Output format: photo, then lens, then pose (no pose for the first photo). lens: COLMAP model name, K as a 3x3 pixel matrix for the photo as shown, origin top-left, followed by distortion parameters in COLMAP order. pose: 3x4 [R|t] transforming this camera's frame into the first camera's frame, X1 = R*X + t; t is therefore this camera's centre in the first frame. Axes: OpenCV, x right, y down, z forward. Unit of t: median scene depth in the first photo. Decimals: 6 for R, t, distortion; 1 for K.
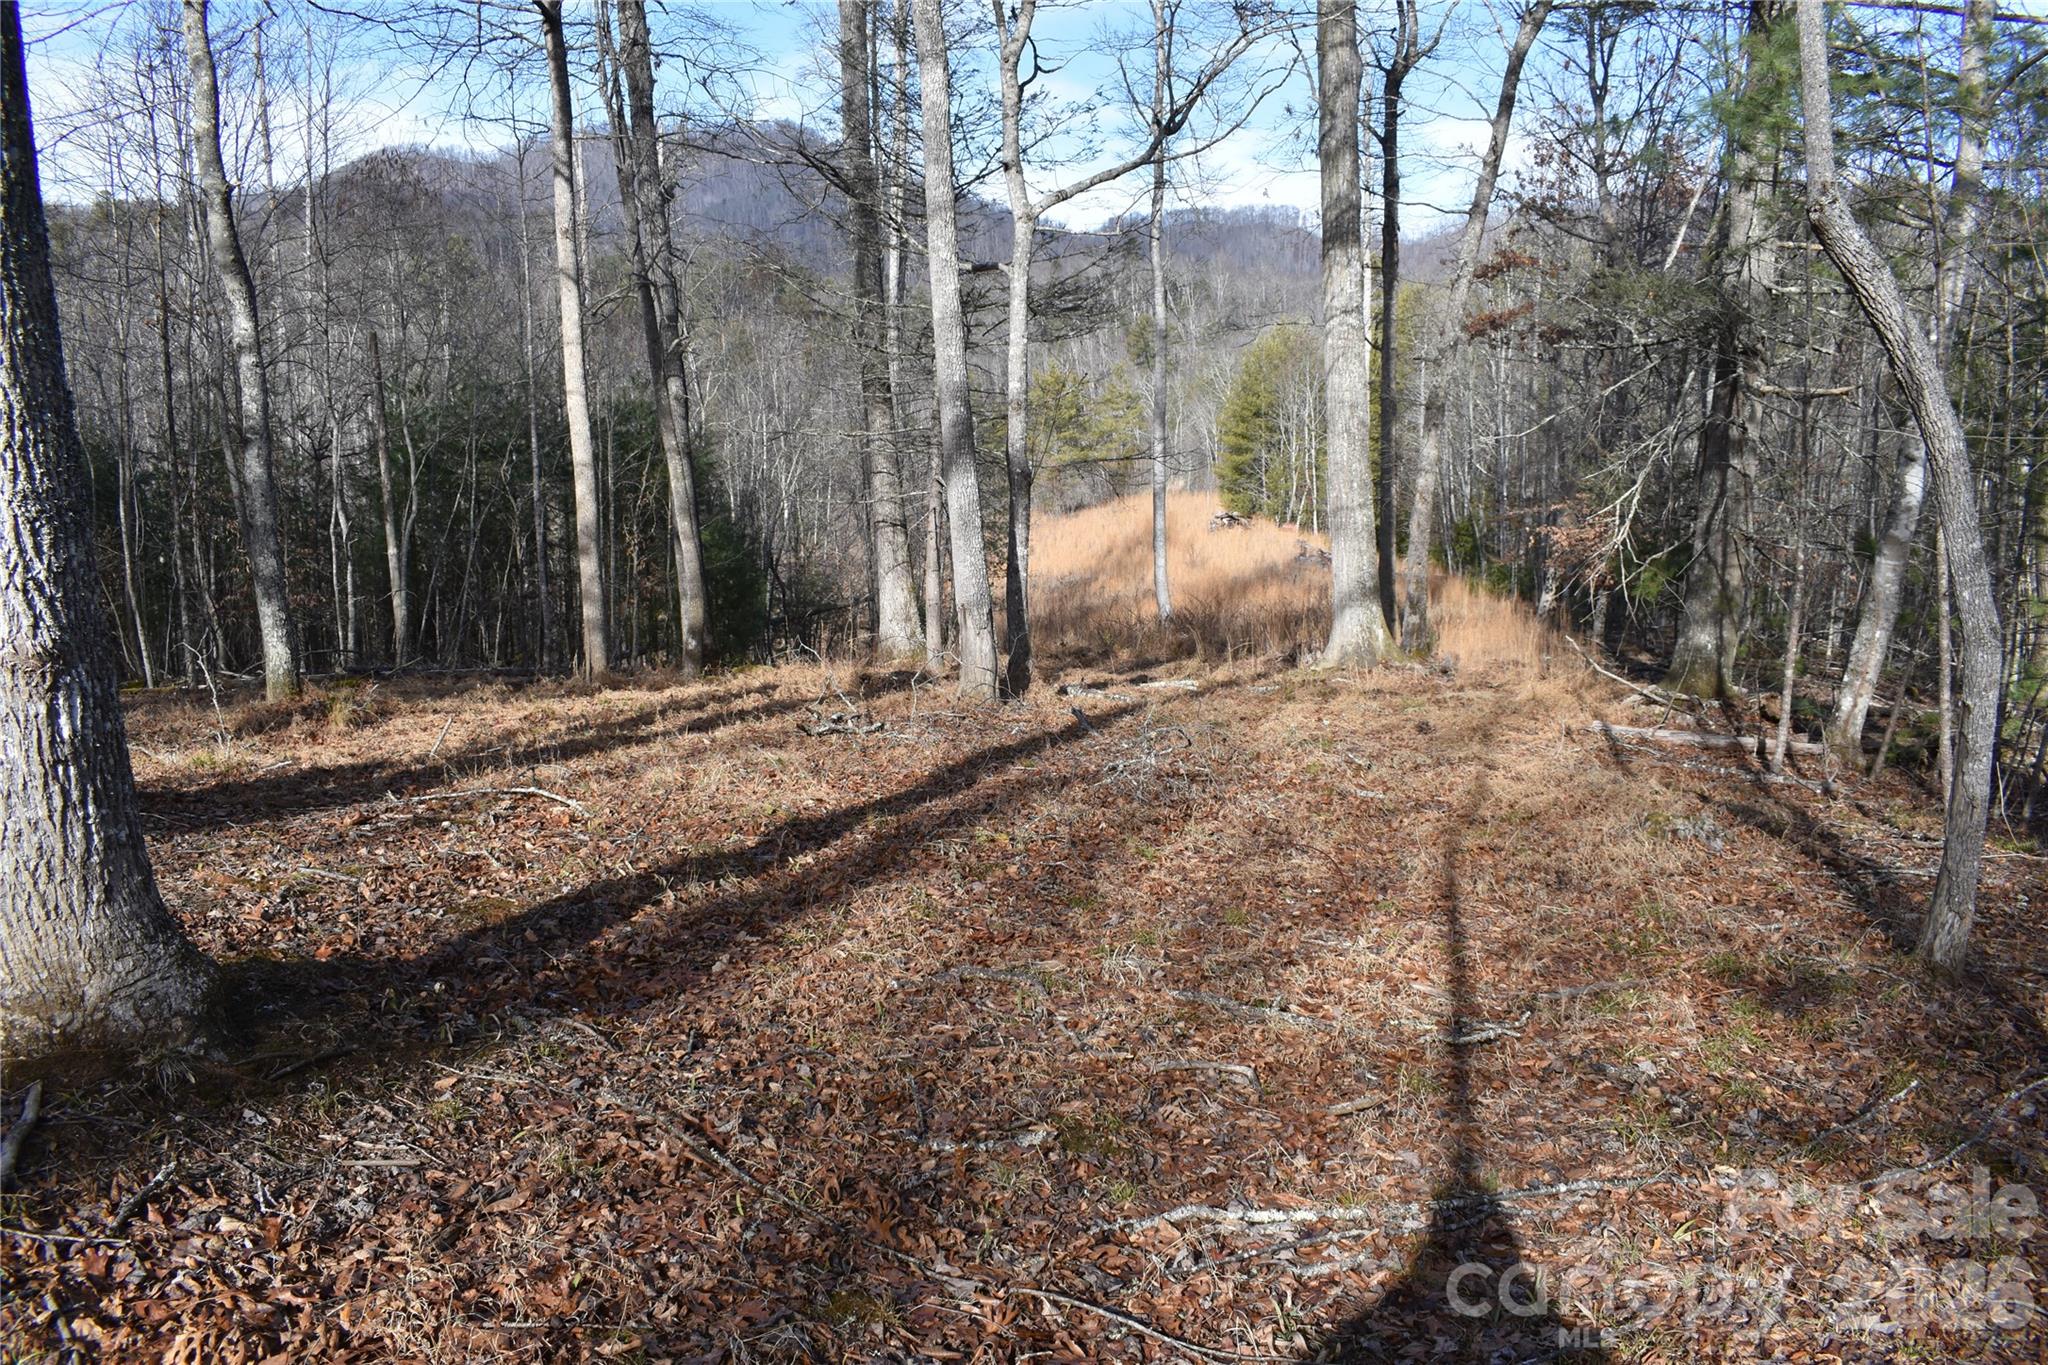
lens RADIAL K [[1603.0, 0, 1027.3], [0, 1603.0, 680.8], [0, 0, 1]] dist [-0.092209, 0.015075]
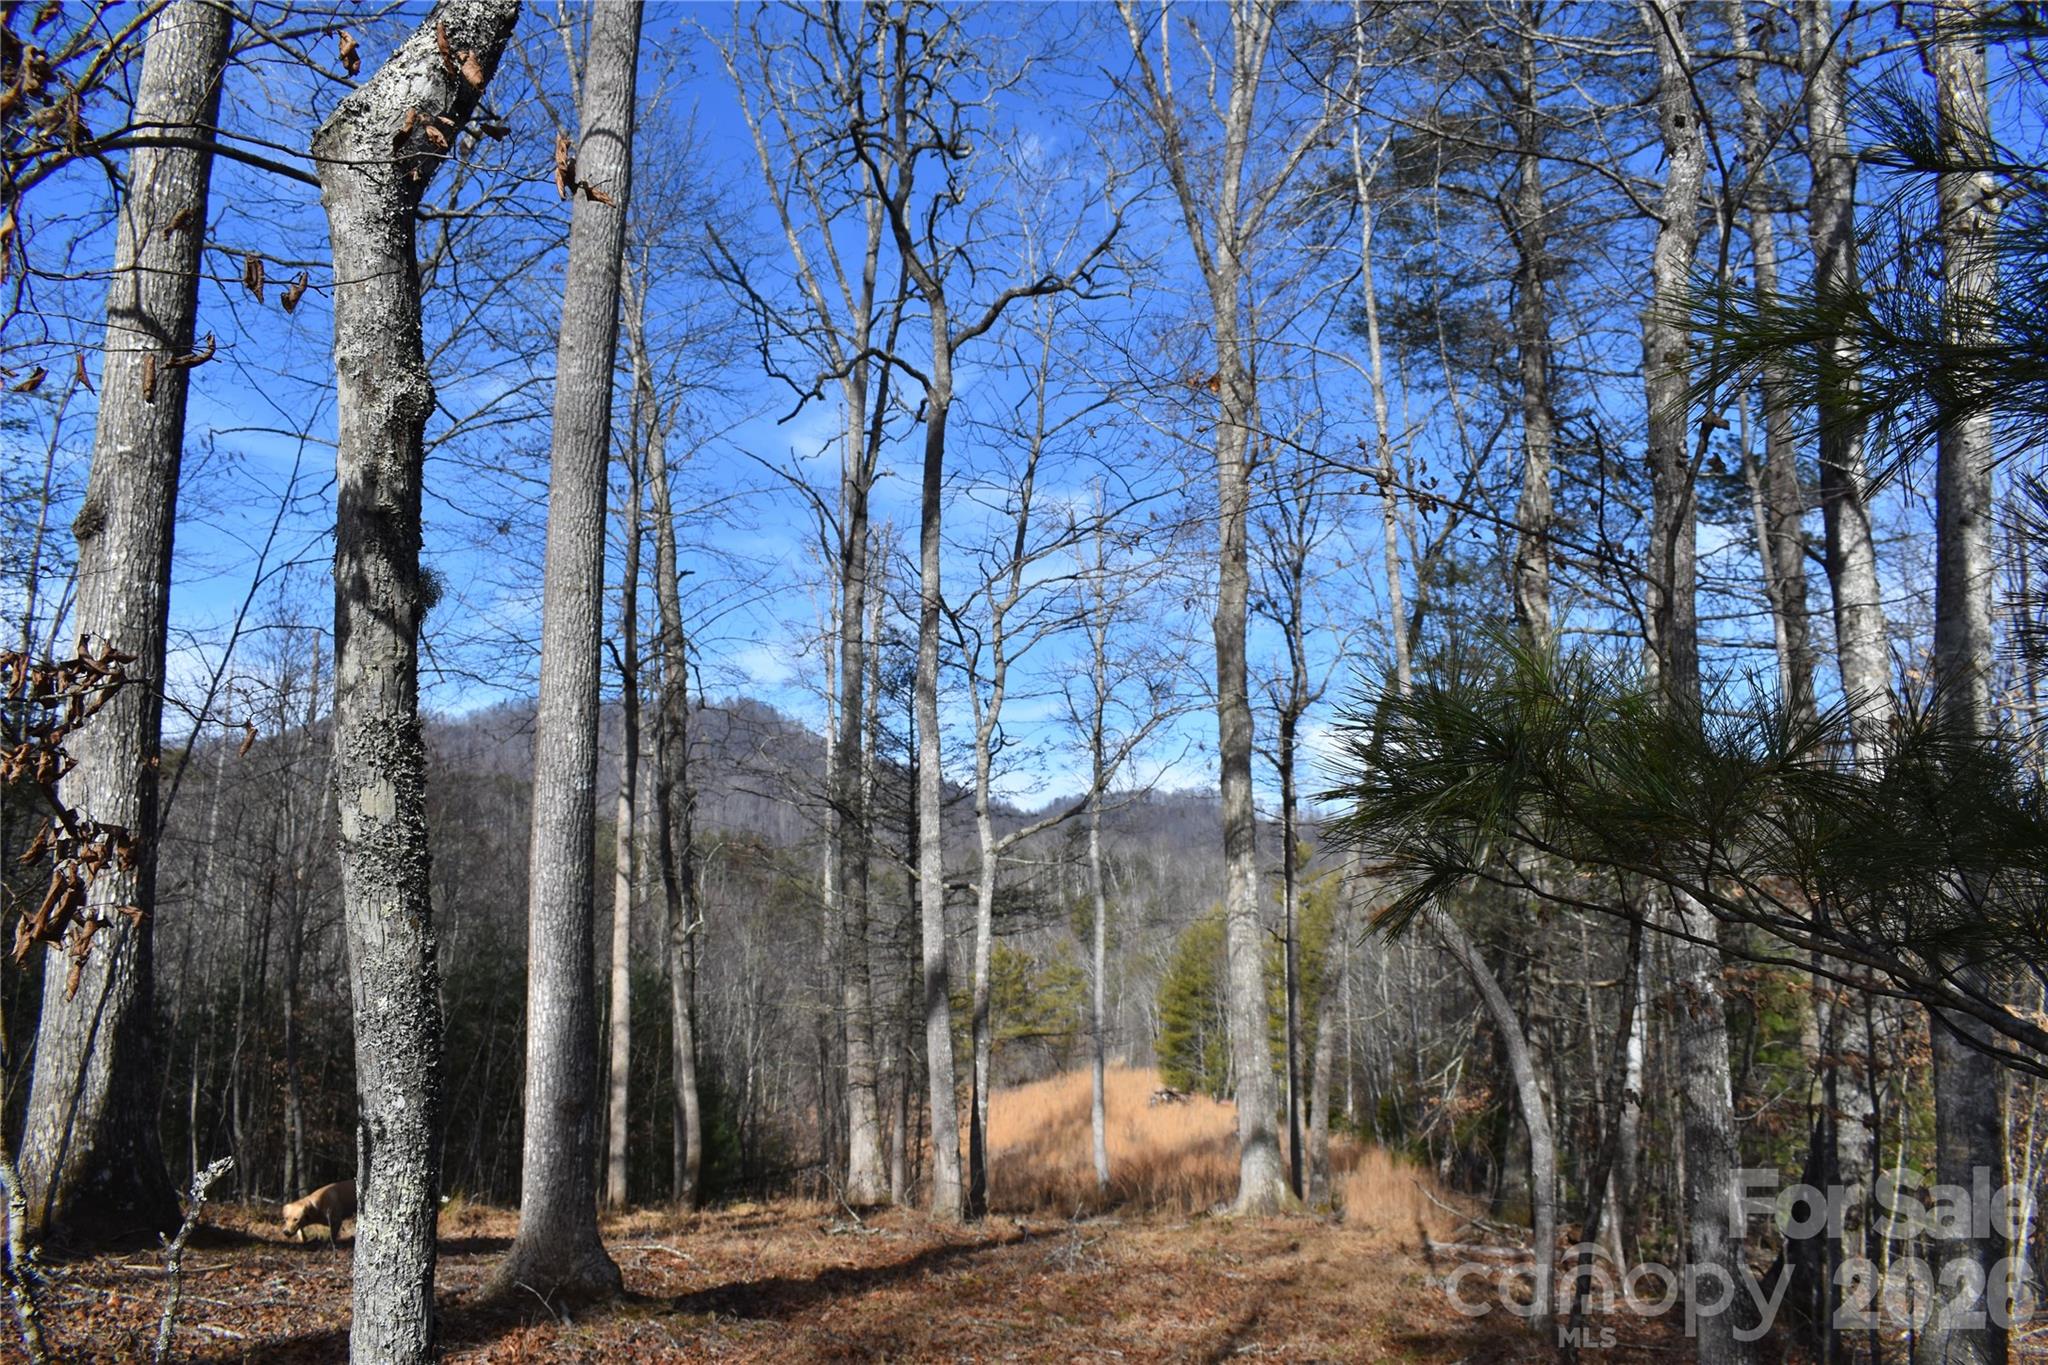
lens RADIAL K [[1603.0, 0, 1032.8], [0, 1603.0, 679.4], [0, 0, 1]] dist [-0.092209, 0.015075]
pose [[0.999079, 0.026341, 0.033871, -0.007844], [-0.012885, 0.937135, -0.348729, 0.022757], [-0.040928, 0.347971, 0.936611, -0.161491]]
